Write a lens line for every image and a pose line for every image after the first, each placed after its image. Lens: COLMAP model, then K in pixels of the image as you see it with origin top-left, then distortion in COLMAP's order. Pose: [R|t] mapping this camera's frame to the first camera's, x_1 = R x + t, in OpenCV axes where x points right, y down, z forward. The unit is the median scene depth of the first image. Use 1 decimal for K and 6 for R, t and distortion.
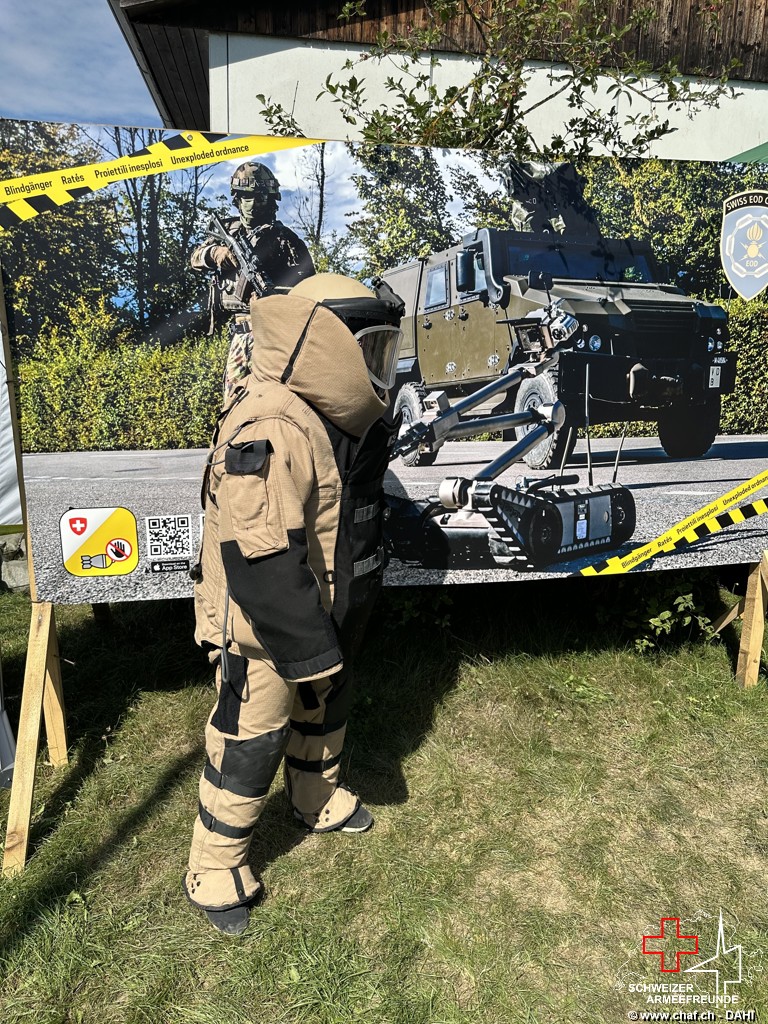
lens RADIAL K [[723.1, 0, 374.6], [0, 723.1, 505.4], [0, 0, 1]] dist [-0.003080, -0.013173]
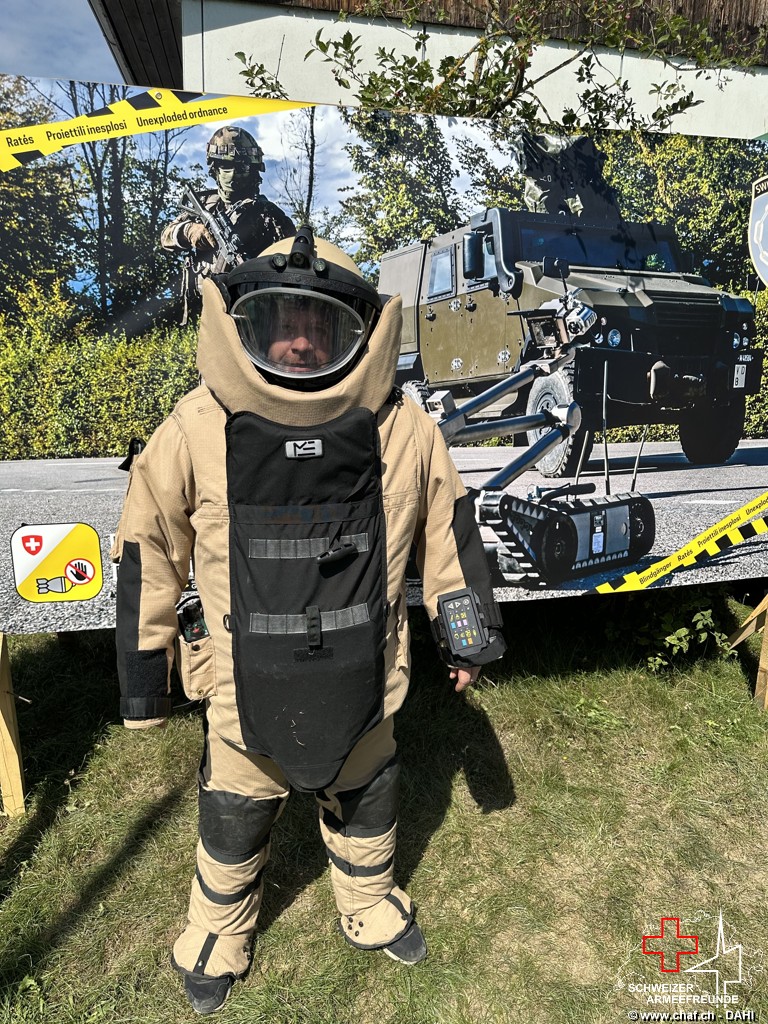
lens RADIAL K [[723.1, 0, 387.1], [0, 723.1, 512.9], [0, 0, 1]] dist [-0.003080, -0.013173]
pose [[0.998967, -0.004435, 0.045234, -0.021856], [0.003851, 0.999908, 0.012979, -0.018781], [-0.045287, -0.012791, 0.998892, 0.108365]]
